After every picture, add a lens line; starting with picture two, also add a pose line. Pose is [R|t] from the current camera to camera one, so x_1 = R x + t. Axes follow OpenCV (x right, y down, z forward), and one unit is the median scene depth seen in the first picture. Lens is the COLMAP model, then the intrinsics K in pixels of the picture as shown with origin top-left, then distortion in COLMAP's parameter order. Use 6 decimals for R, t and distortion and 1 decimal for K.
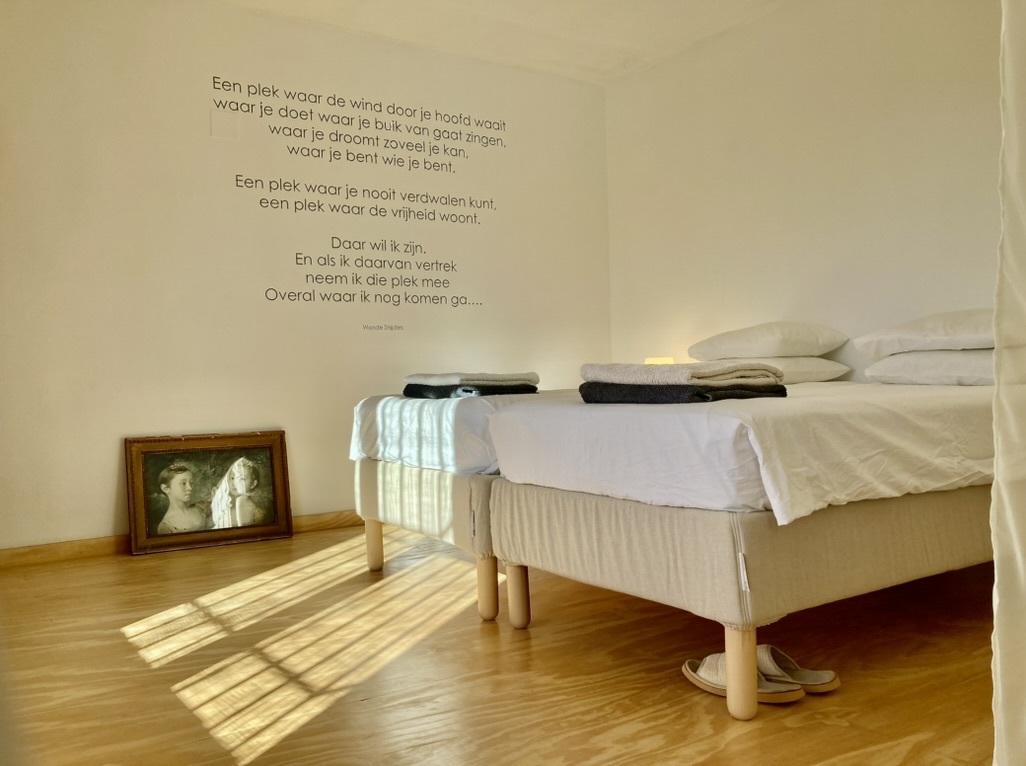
lens RADIAL K [[845.0, 0, 511.8], [0, 845.0, 399.5], [0, 0, 1]] dist [0.017641, 0.000508]
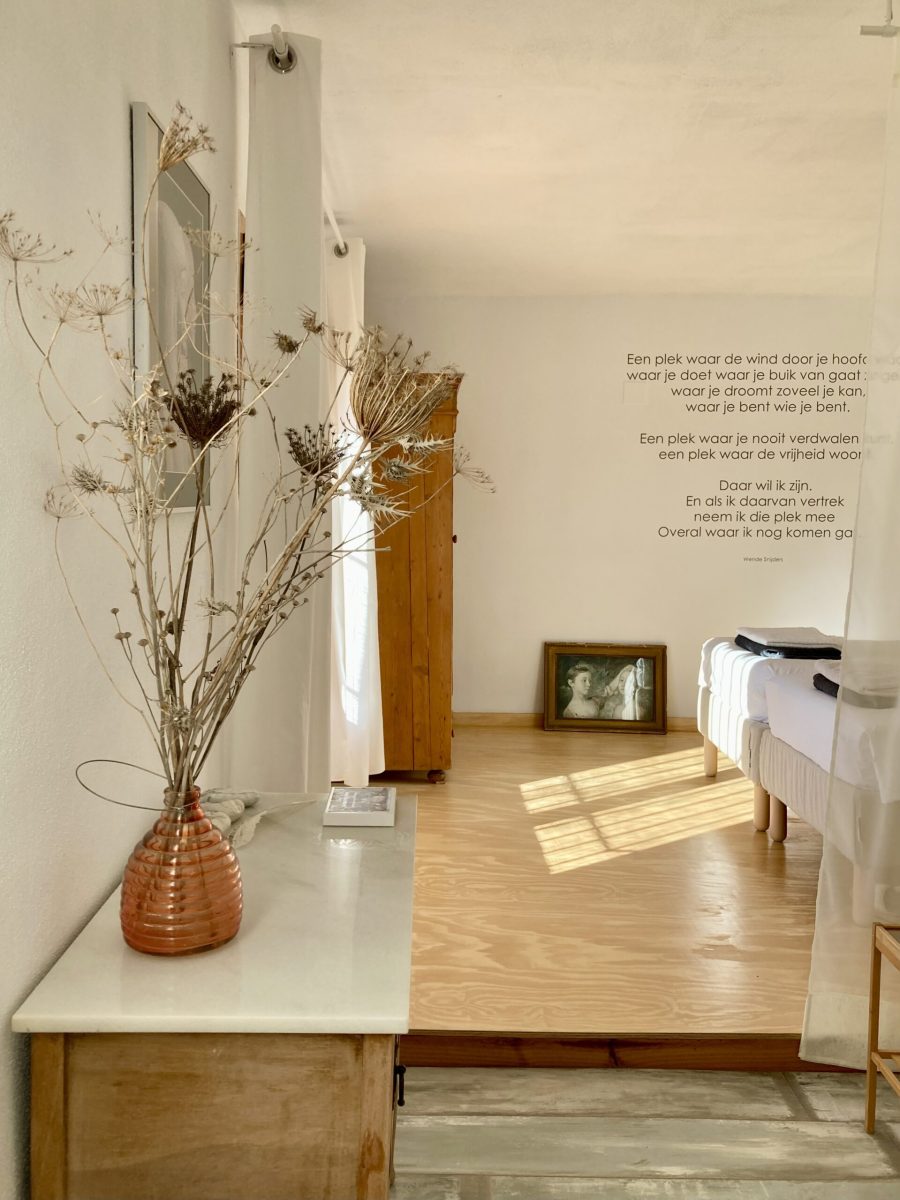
lens RADIAL K [[988.3, 0, 450.0], [0, 988.3, 600.0], [0, 0, 1]] dist [0.017641, 0.000508]
pose [[0.834930, 0.084025, -0.543903, 0.226863], [-0.050186, 0.995783, 0.076796, -0.116714], [0.548062, -0.036823, 0.835626, -0.330095]]
